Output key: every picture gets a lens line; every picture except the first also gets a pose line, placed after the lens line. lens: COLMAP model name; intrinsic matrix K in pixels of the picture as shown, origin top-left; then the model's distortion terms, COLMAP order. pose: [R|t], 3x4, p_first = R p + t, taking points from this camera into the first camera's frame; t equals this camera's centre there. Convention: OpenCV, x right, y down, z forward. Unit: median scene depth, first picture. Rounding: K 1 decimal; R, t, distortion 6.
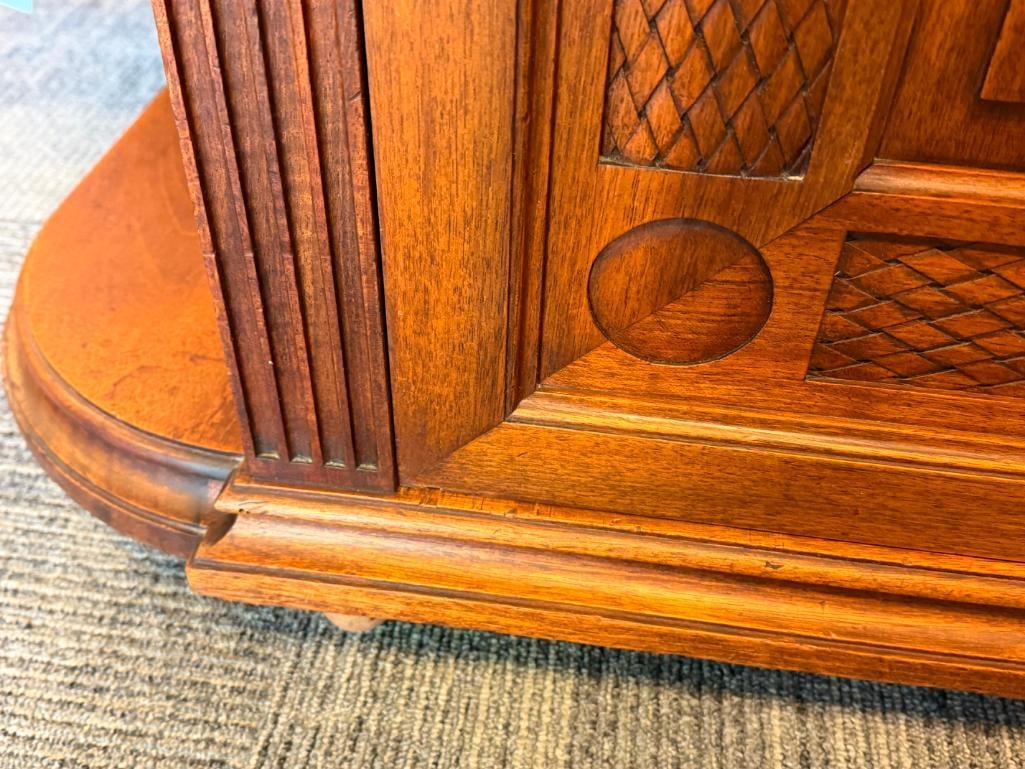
lens RADIAL K [[1022.9, 0, 540.3], [0, 1022.9, 375.4], [0, 0, 1]] dist [0.087419, 0.000000]
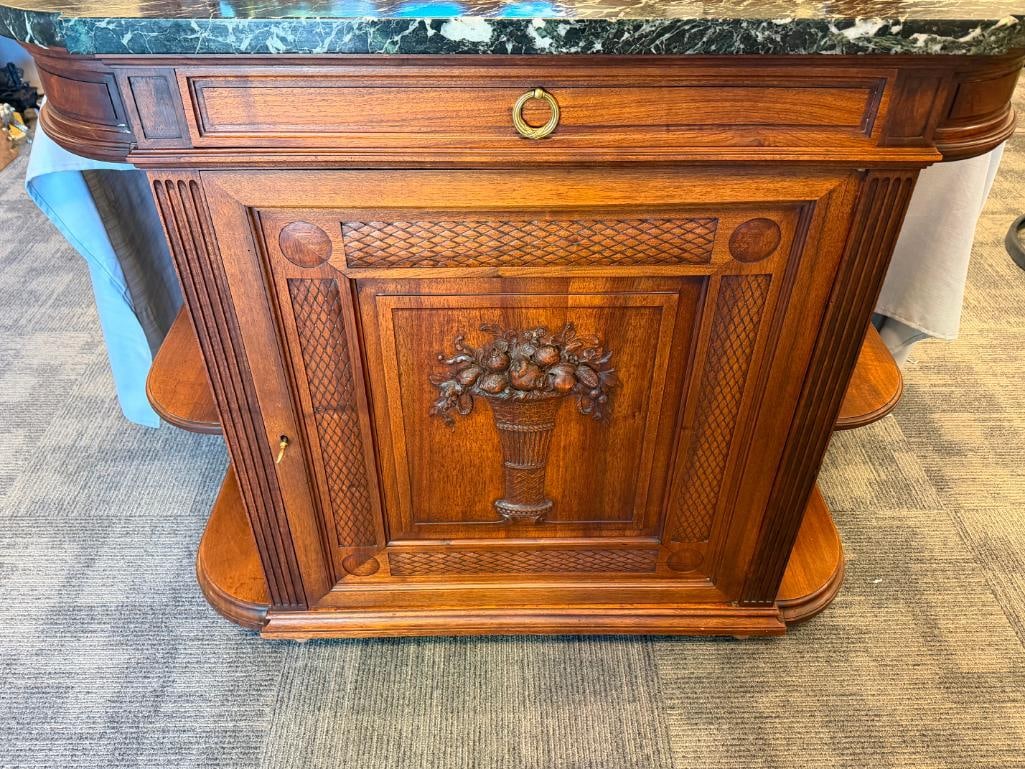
lens RADIAL K [[806.0, 0, 511.1], [0, 806.0, 383.2], [0, 0, 1]] dist [0.073119, -0.106360]
pose [[0.989933, -0.109871, 0.089230, 0.533910], [0.113101, 0.993069, -0.031967, -0.661286], [-0.085099, 0.041737, 0.995498, -2.669227]]
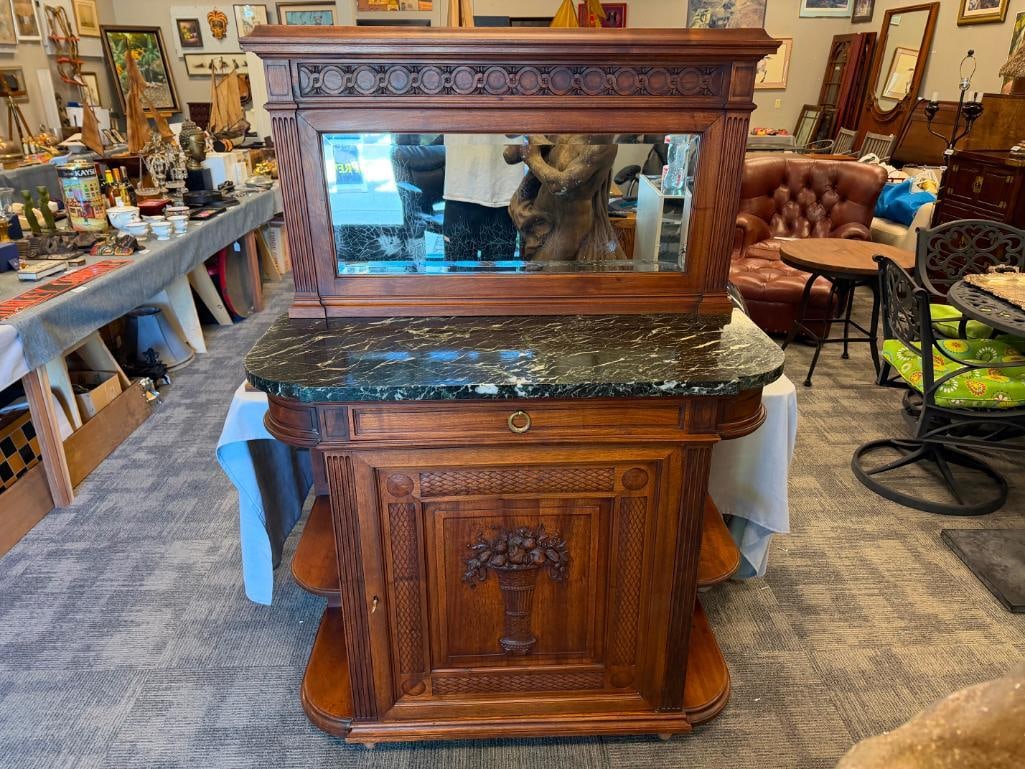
lens RADIAL K [[715.0, 0, 516.7], [0, 715.0, 385.7], [0, 0, 1]] dist [0.042127, -0.052628]
pose [[0.986349, -0.096284, 0.133587, 0.348660], [0.132303, 0.946367, -0.294764, -0.464210], [-0.098041, 0.308415, 0.946186, -4.348579]]
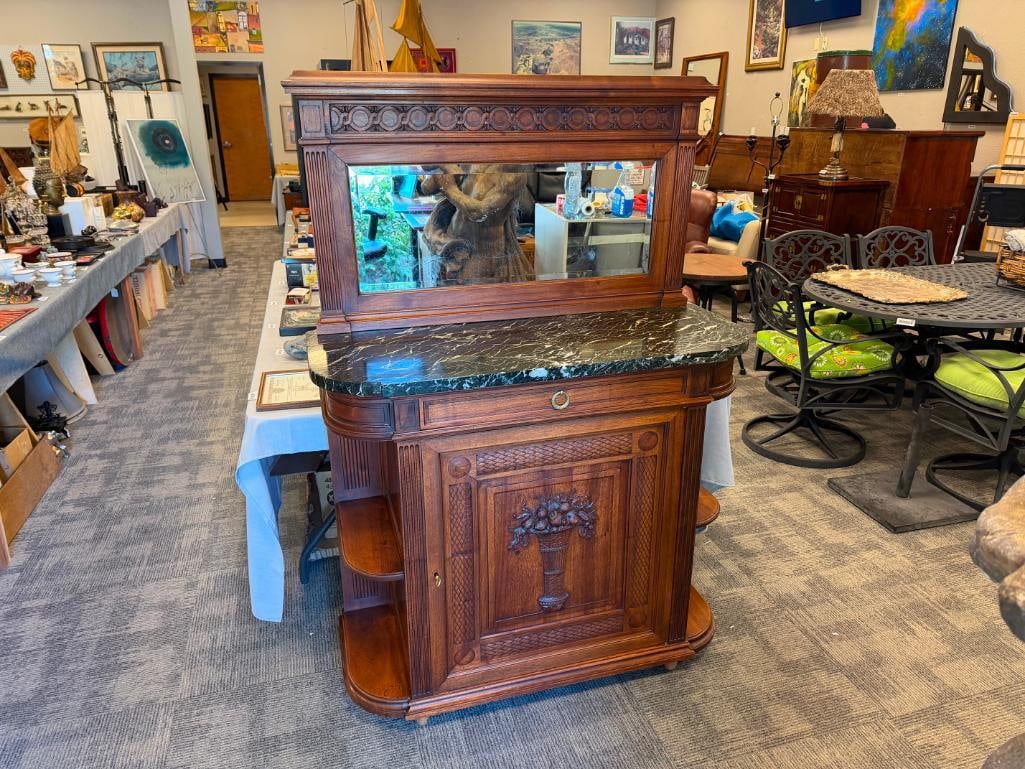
lens RADIAL K [[715.0, 0, 512.2], [0, 715.0, 387.1], [0, 0, 1]] dist [0.042127, -0.052628]
pose [[0.918431, -0.176382, 0.354083, -1.085607], [0.287489, 0.912454, -0.291168, -0.237417], [-0.271727, 0.369212, 0.888733, -4.667078]]
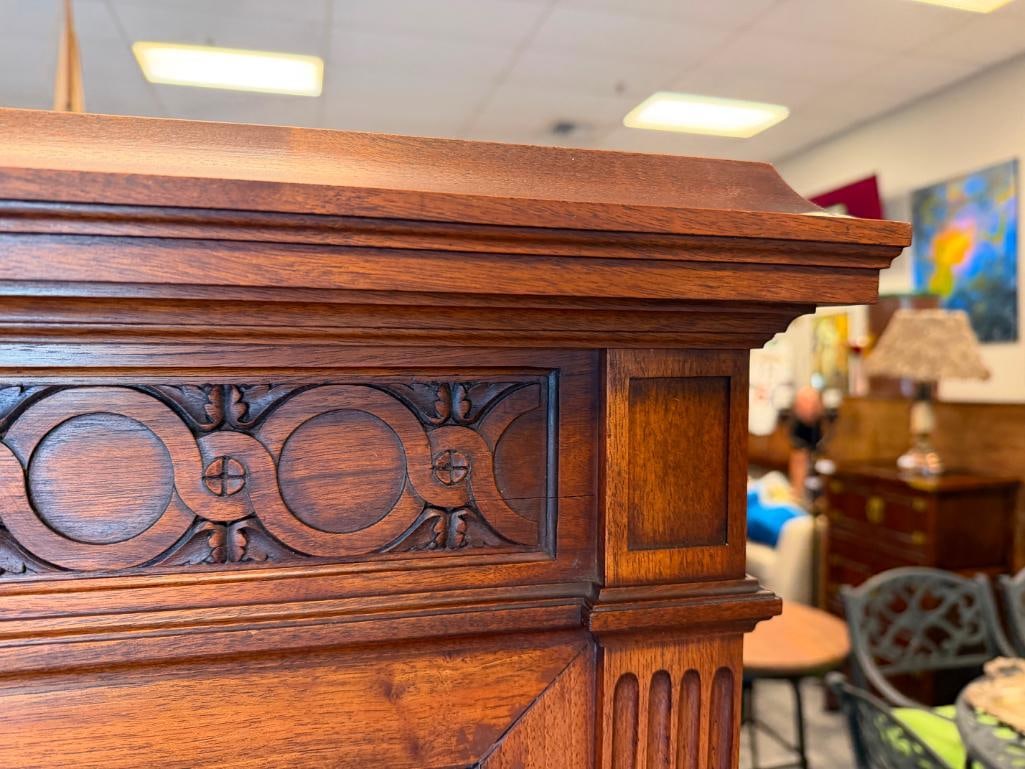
lens RADIAL K [[715.0, 0, 487.0], [0, 715.0, 403.0], [0, 0, 1]] dist [0.042127, -0.052628]
pose [[0.934486, -0.058642, 0.351137, 2.045091], [0.265118, 0.772904, -0.576482, -3.002594], [-0.237589, 0.631807, 0.737815, -1.430734]]
